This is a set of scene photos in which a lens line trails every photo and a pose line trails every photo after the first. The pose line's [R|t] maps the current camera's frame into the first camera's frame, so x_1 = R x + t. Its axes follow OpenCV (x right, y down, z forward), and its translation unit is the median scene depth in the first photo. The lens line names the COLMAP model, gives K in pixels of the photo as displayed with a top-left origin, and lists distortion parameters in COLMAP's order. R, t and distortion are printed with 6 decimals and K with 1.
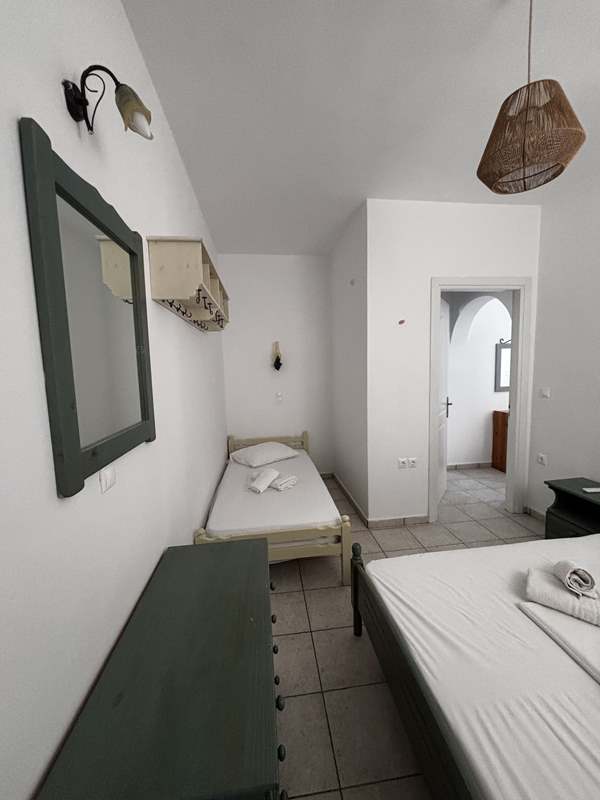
lens RADIAL K [[324.8, 0, 300.5], [0, 324.8, 397.7], [0, 0, 1]] dist [-0.007576, 0.002217]
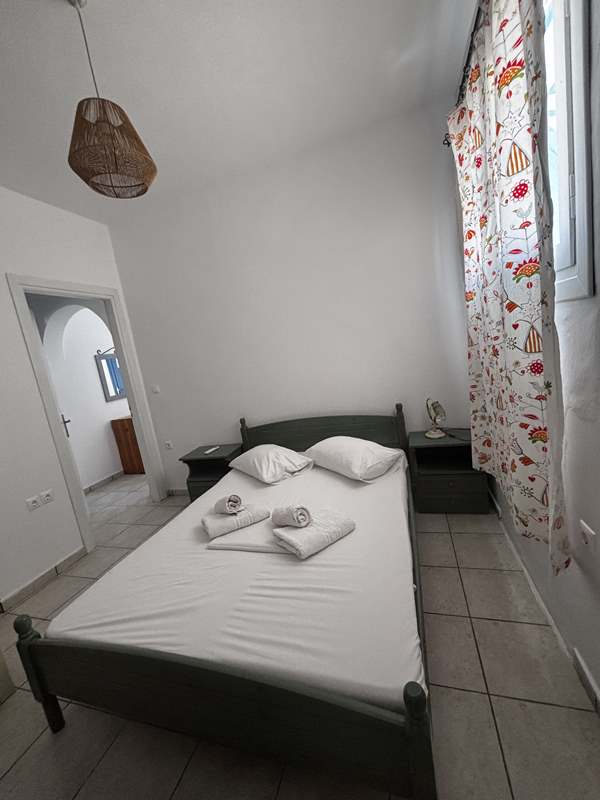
lens RADIAL K [[324.8, 0, 303.5], [0, 324.8, 402.4], [0, 0, 1]] dist [-0.007576, 0.002217]
pose [[0.401016, -0.180944, 0.898023, -0.085141], [0.230705, 0.968650, 0.092152, 0.043268], [-0.886544, 0.170224, 0.430189, 0.032745]]
